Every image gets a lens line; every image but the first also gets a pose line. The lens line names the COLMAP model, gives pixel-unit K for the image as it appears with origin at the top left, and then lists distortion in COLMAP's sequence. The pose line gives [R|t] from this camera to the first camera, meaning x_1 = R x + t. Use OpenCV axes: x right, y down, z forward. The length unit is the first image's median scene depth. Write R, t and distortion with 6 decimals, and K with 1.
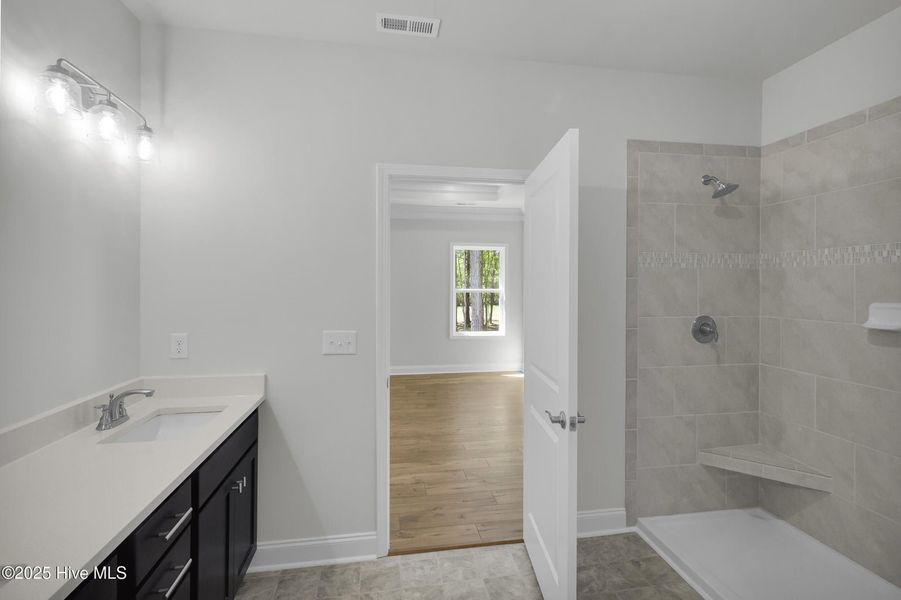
lens RADIAL K [[423.1, 0, 450.6], [0, 423.1, 282.9], [0, 0, 1]] dist [0.003216, 0.000415]
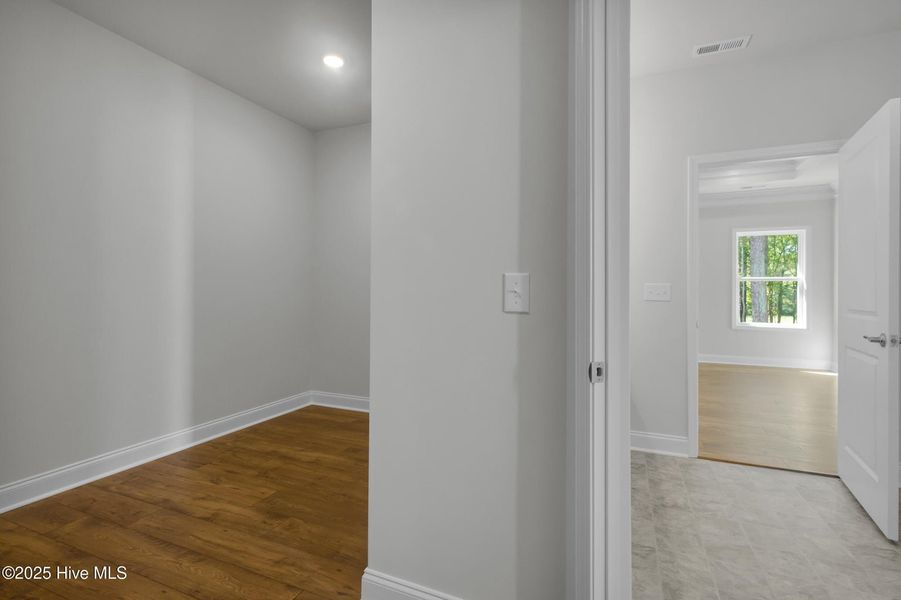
lens RADIAL K [[419.8, 0, 450.8], [0, 419.8, 290.4], [0, 0, 1]] dist [0.003144, 0.000625]
pose [[0.845000, -0.001551, -0.534764, -0.063426], [0.003370, 0.999991, 0.002425, 0.081816], [0.534756, -0.003851, 0.844998, -0.321135]]
